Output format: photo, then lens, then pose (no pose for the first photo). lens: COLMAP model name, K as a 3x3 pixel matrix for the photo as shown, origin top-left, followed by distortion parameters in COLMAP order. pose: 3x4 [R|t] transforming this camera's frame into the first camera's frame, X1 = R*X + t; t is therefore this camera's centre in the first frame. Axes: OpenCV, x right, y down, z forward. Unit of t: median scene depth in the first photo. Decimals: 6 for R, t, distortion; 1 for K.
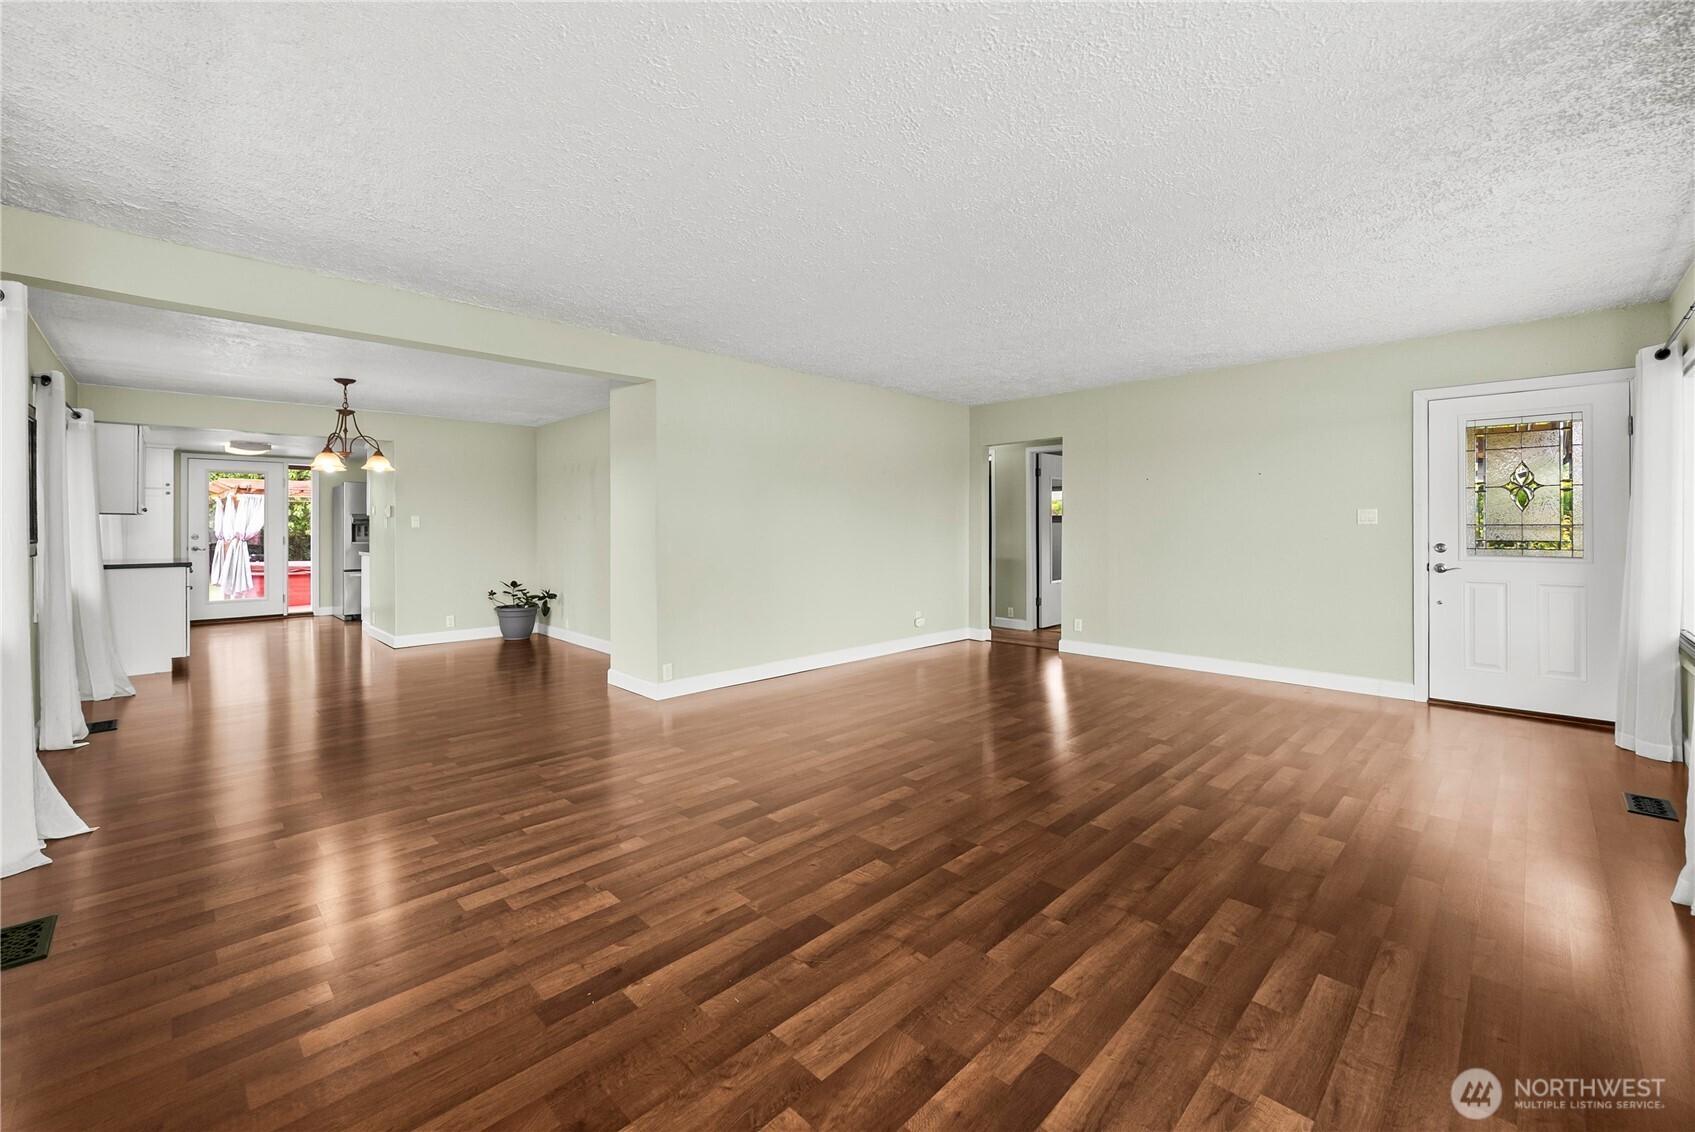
lens RADIAL K [[687.9, 0, 829.1], [0, 687.9, 527.8], [0, 0, 1]] dist [-0.009713, -0.000104]
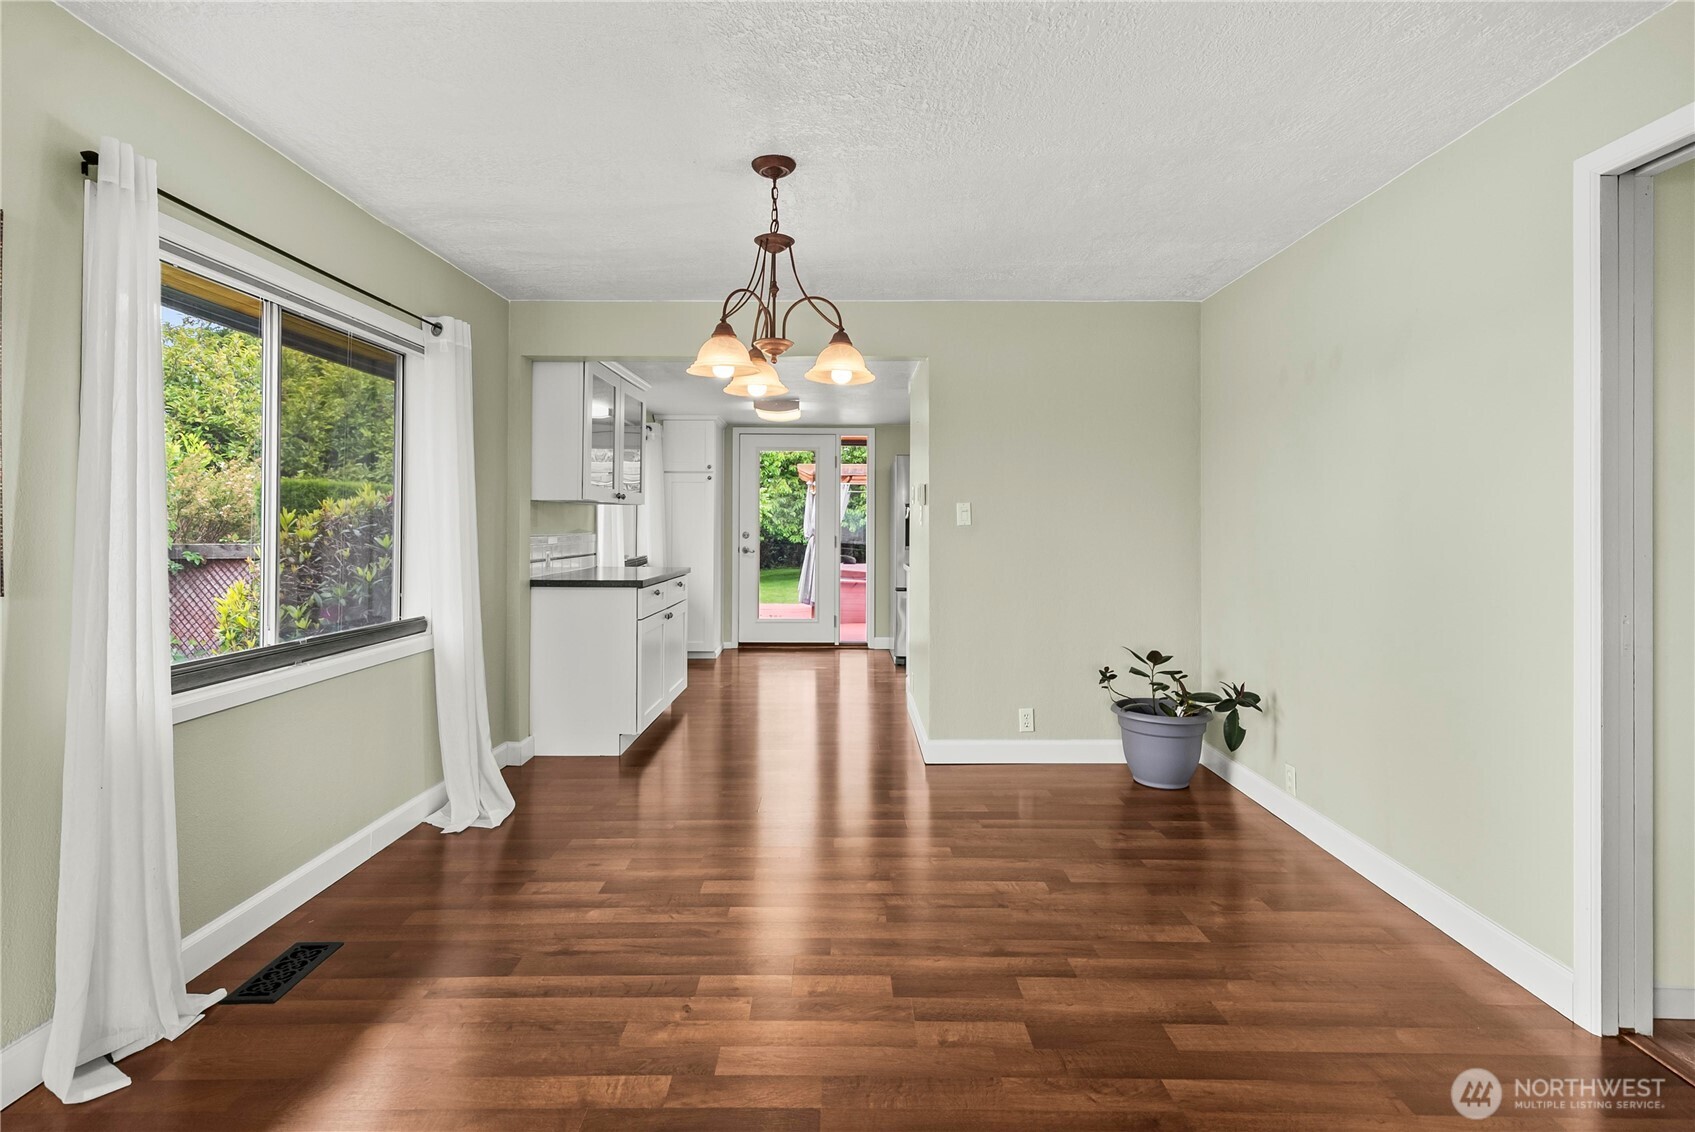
lens RADIAL K [[807.1, 0, 847.5], [0, 807.1, 519.7], [0, 0, 1]] dist [0.000684, 0.000014]
pose [[0.721681, 0.004311, -0.692213, -0.241273], [-0.011176, 0.999923, -0.005425, -0.000530], [0.692136, 0.011652, 0.721673, 0.485126]]
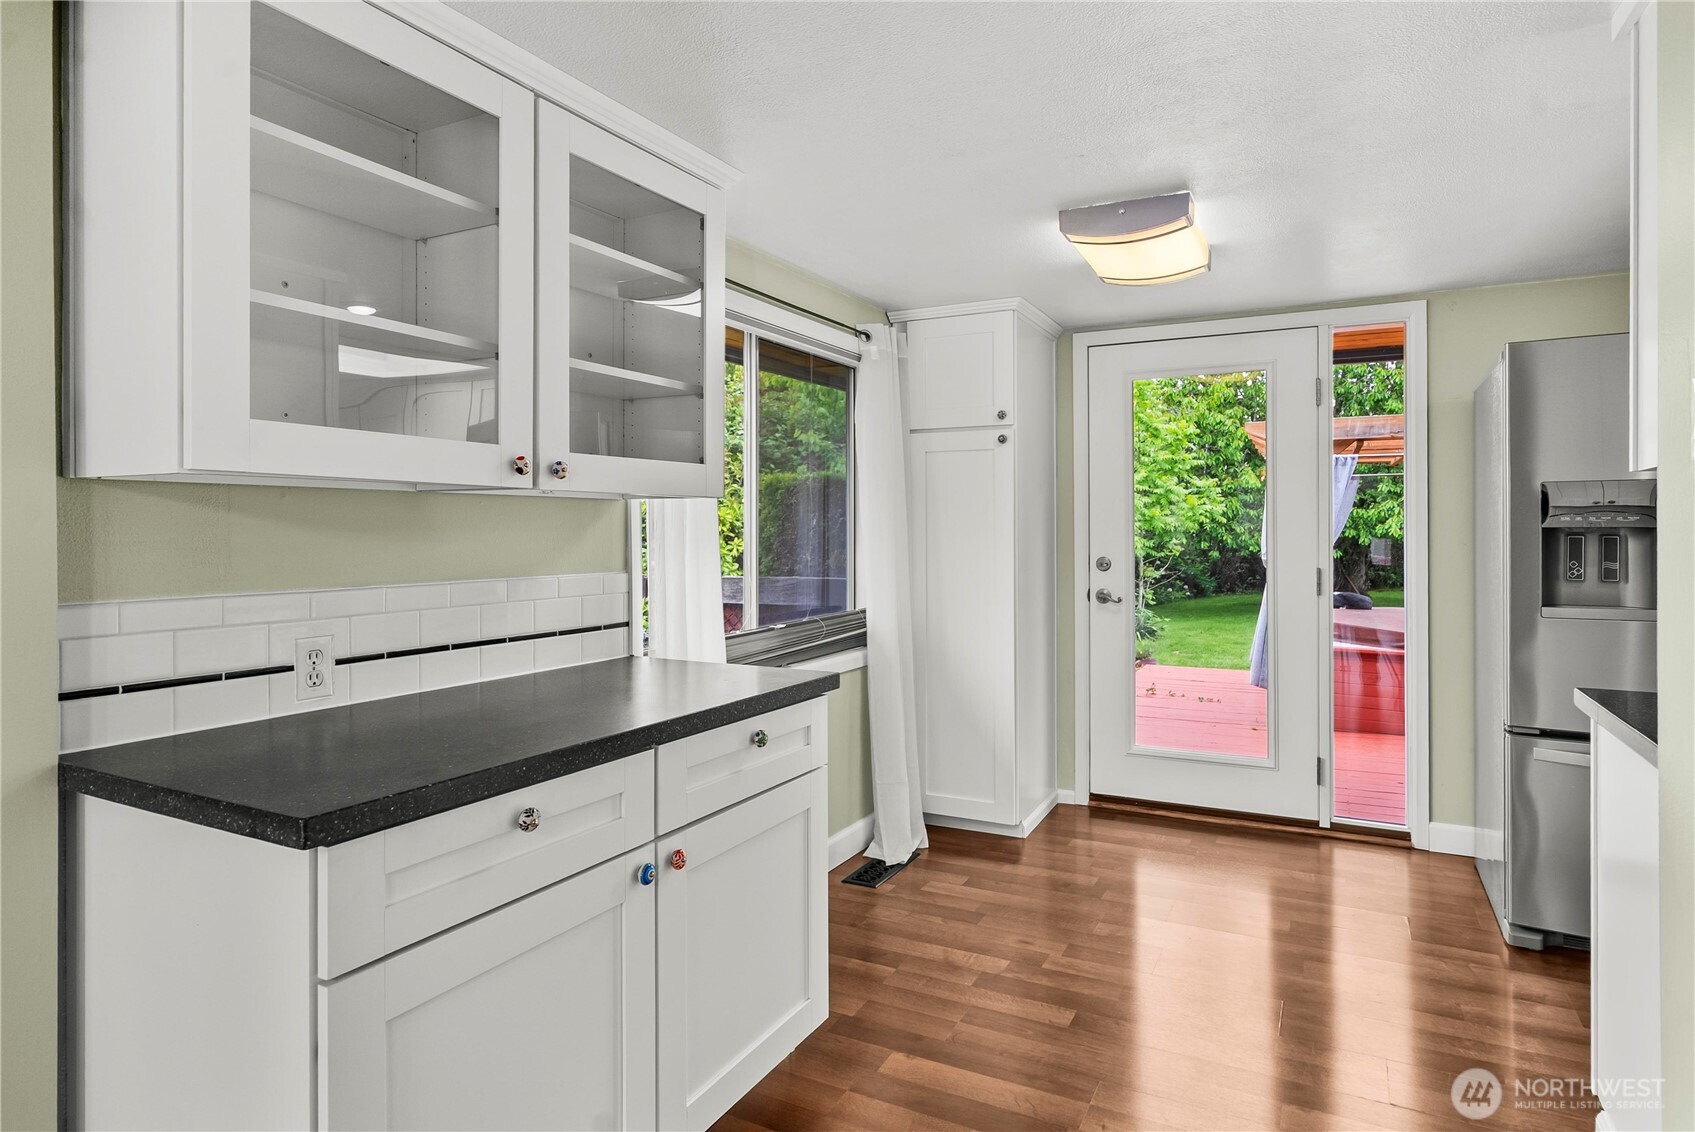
lens RADIAL K [[927.1, 0, 852.9], [0, 927.1, 537.5], [0, 0, 1]] dist [-0.003365, -0.000010]
pose [[0.303103, 0.008673, -0.952918, -0.588758], [-0.001221, 0.999961, 0.008713, -0.005575], [0.952957, -0.001477, 0.303102, 0.850450]]
